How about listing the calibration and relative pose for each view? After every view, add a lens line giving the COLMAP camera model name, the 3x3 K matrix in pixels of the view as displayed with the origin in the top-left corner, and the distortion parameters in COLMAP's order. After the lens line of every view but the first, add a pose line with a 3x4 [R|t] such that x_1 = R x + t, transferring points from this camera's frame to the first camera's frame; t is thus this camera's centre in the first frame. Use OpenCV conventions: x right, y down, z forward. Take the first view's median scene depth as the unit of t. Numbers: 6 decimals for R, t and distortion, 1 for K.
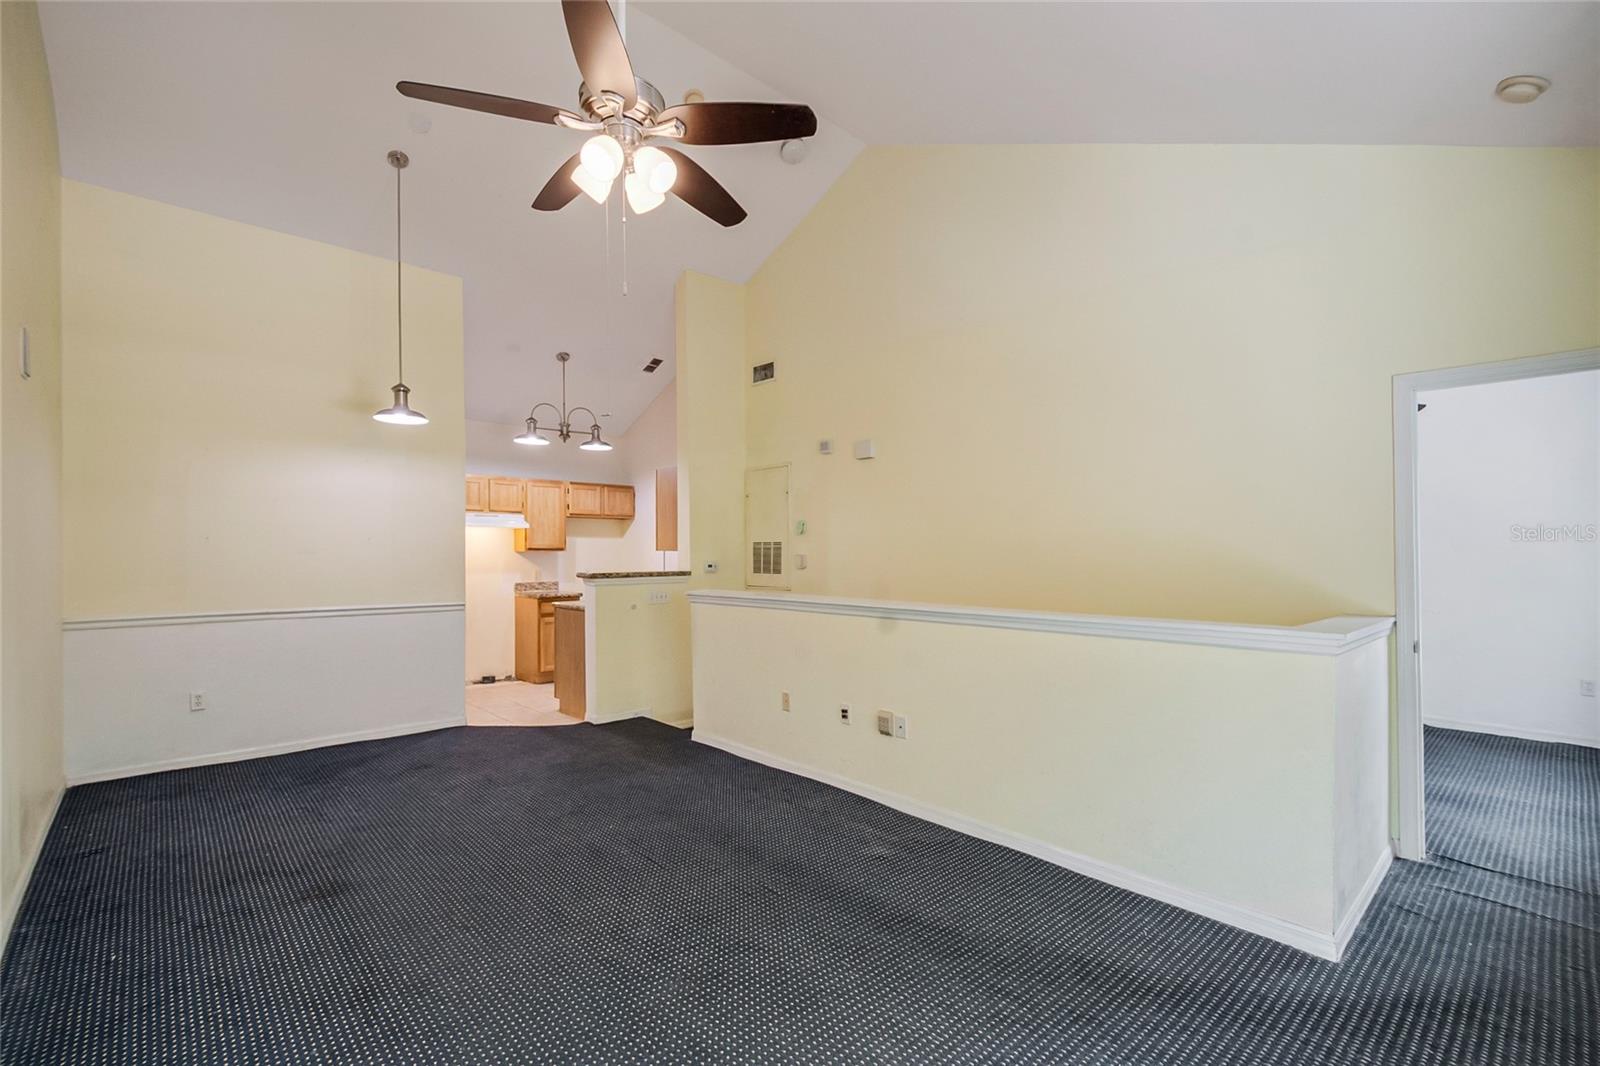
lens RADIAL K [[709.8, 0, 798.0], [0, 709.8, 566.5], [0, 0, 1]] dist [0.020583, -0.050435]
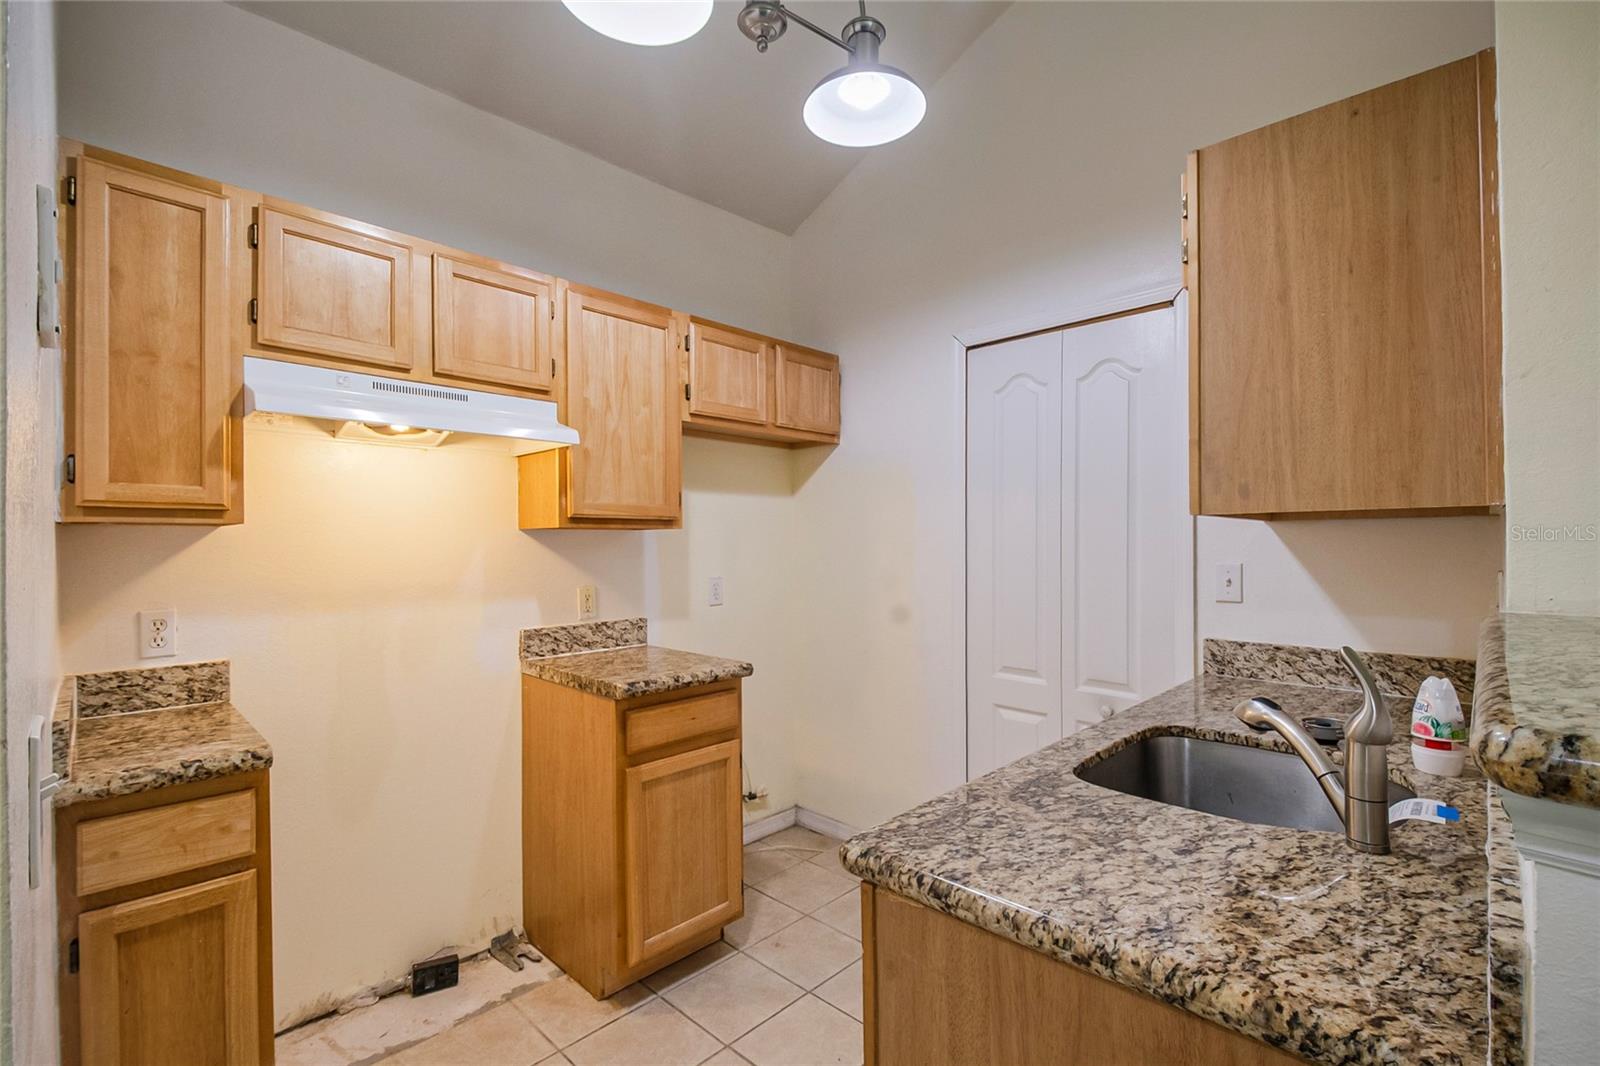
lens RADIAL K [[699.2, 0, 811.0], [0, 699.2, 546.2], [0, 0, 1]] dist [0.020216, -0.016340]
pose [[0.997929, -0.004850, 0.064138, -0.352010], [0.005743, 0.999889, -0.013744, -0.010341], [-0.064065, 0.014084, 0.997846, 0.829026]]
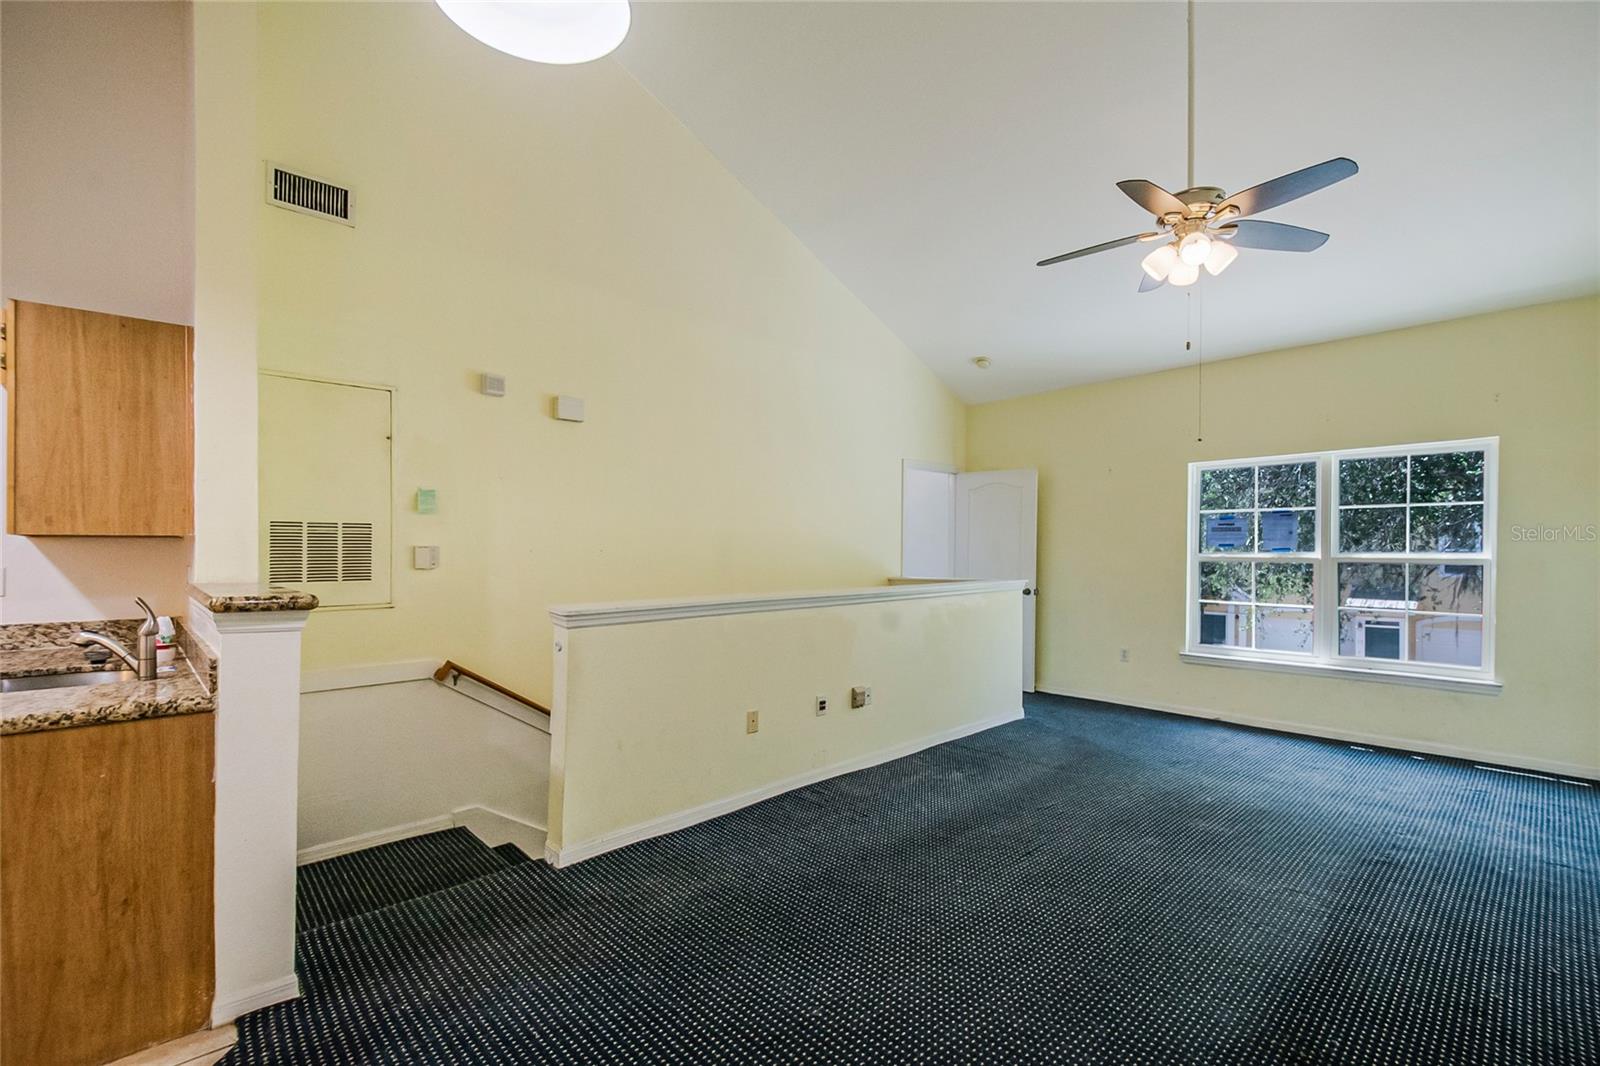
lens RADIAL K [[699.2, 0, 811.0], [0, 699.2, 546.2], [0, 0, 1]] dist [0.020216, -0.016340]
pose [[-0.034055, 0.004614, 0.999409, -0.582555], [0.013705, 0.999897, -0.004149, -0.009684], [-0.999326, 0.013556, -0.034115, 0.654165]]
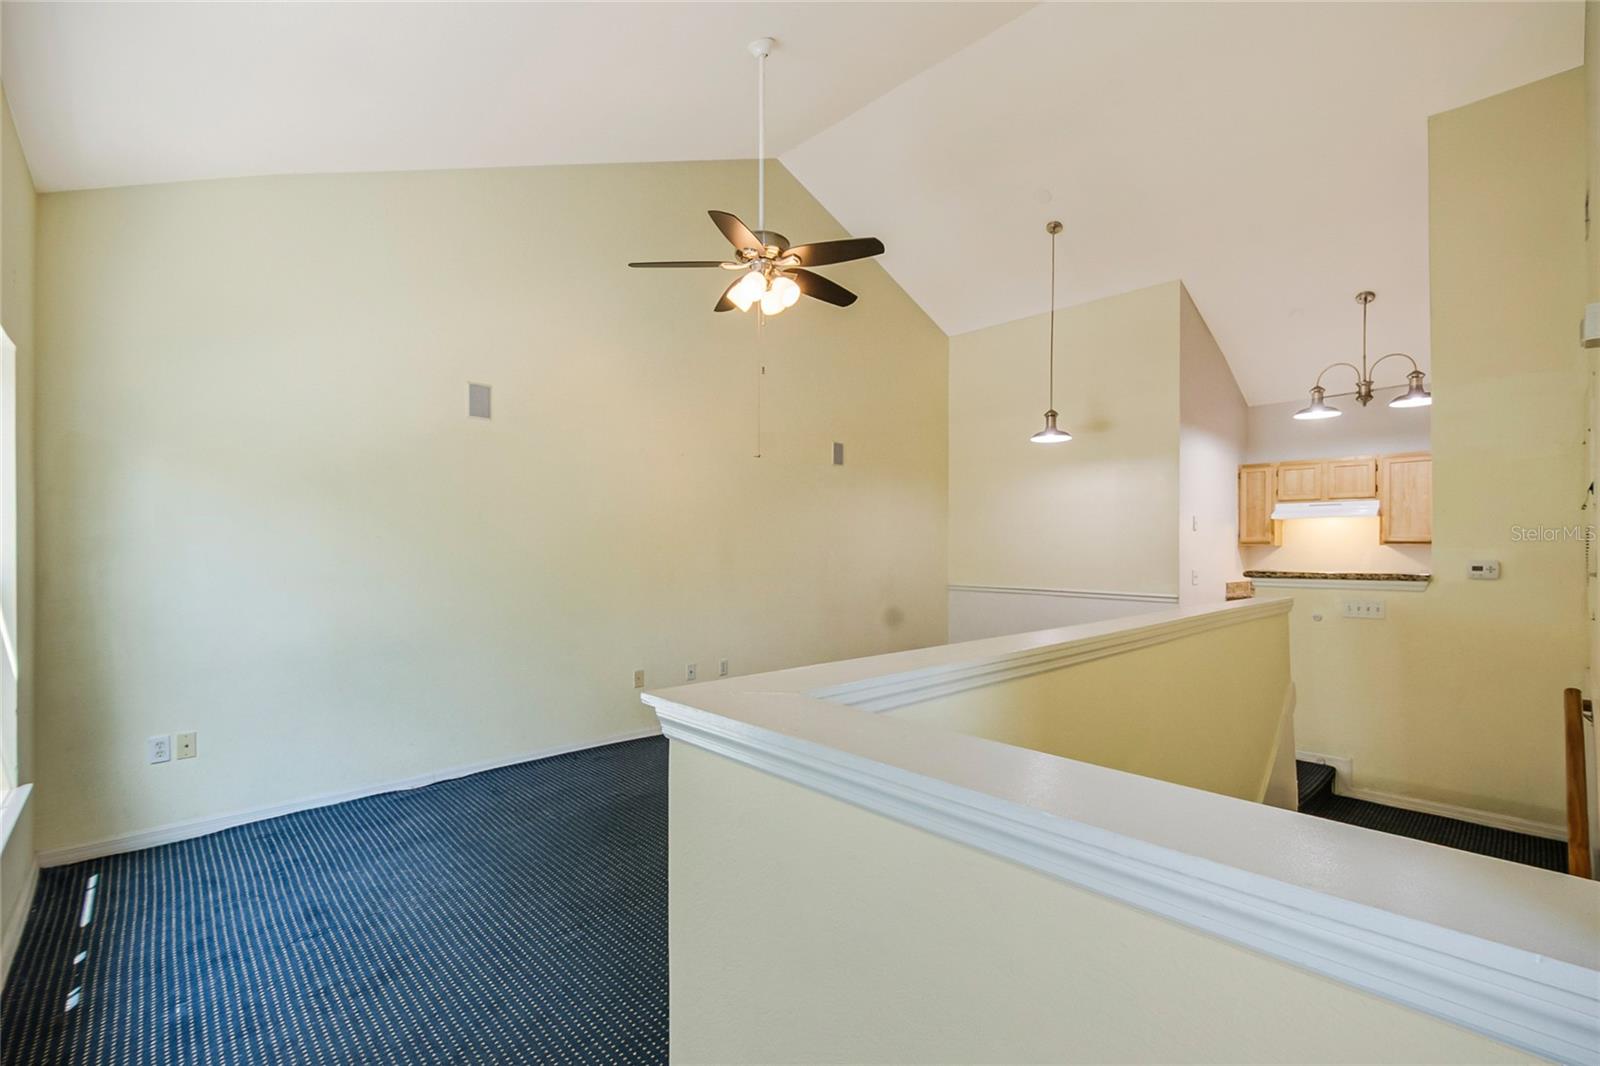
lens RADIAL K [[699.2, 0, 811.0], [0, 699.2, 546.2], [0, 0, 1]] dist [0.020216, -0.016340]
pose [[0.018668, -0.001130, -0.999825, 0.466099], [-0.020479, 0.999789, -0.001512, -0.007053], [0.999616, 0.020504, 0.018641, 0.404931]]
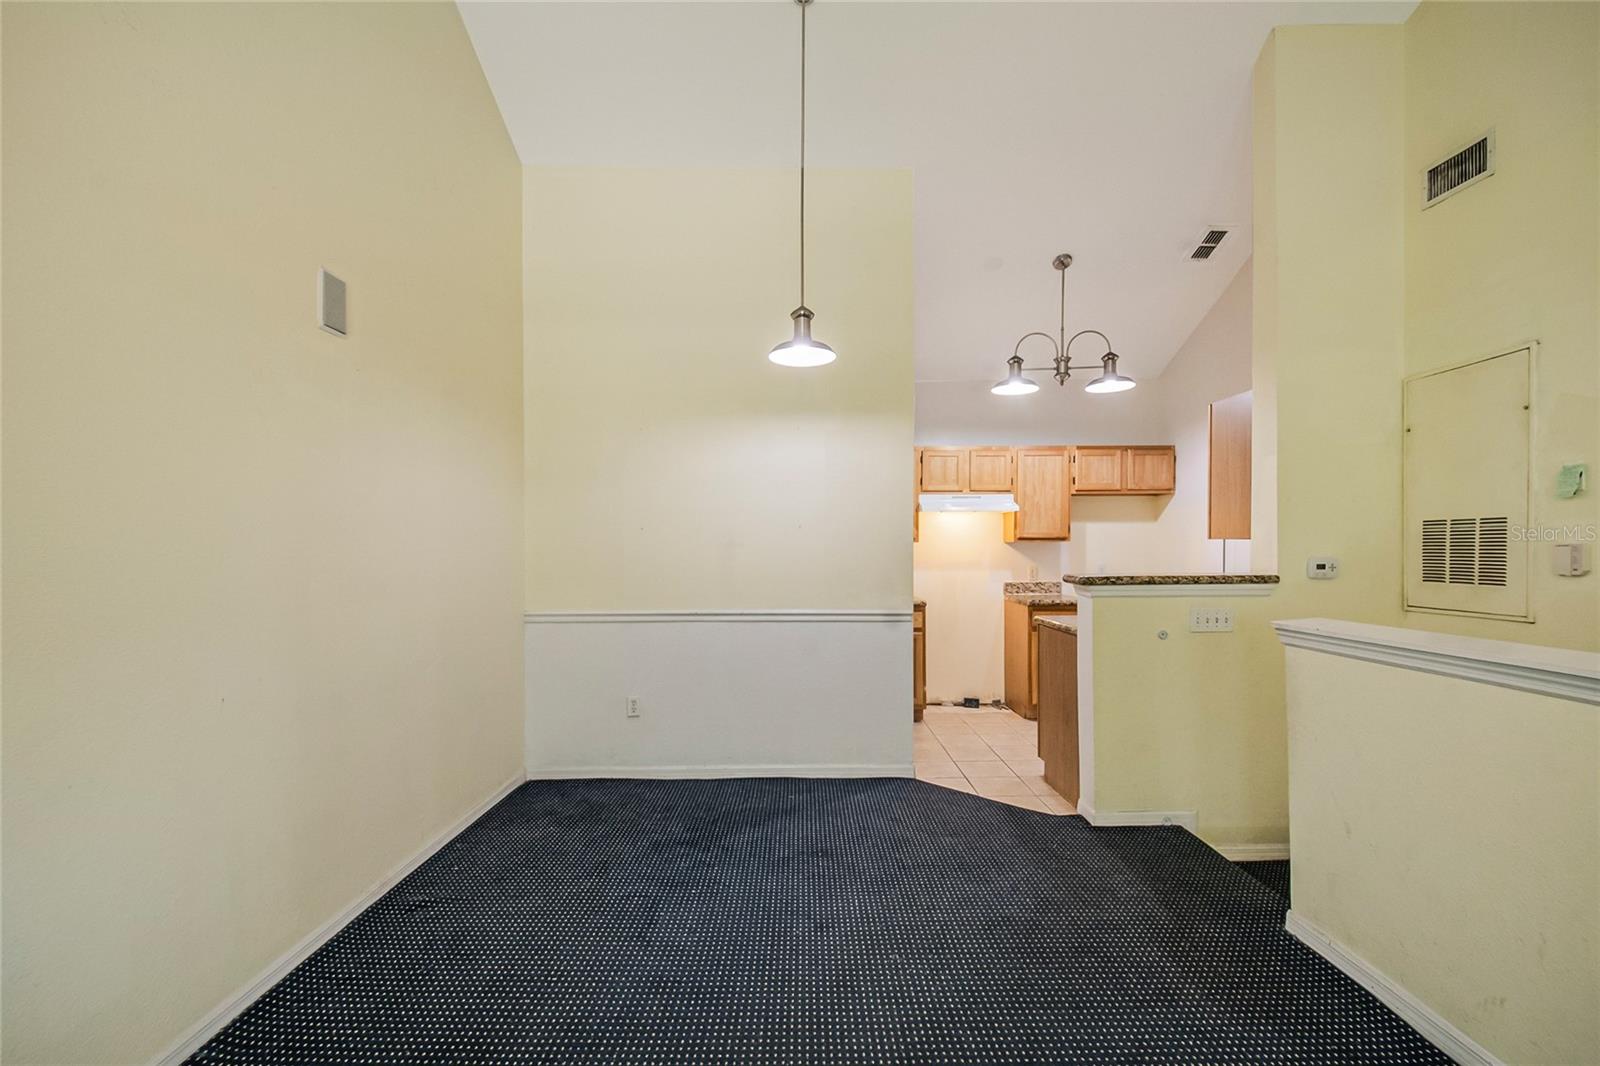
lens RADIAL K [[699.2, 0, 811.0], [0, 699.2, 546.2], [0, 0, 1]] dist [0.020216, -0.016340]
pose [[0.751916, -0.000410, -0.659258, -0.063029], [-0.011141, 0.999849, -0.013328, -0.004626], [0.659164, 0.017366, 0.751798, 0.344032]]
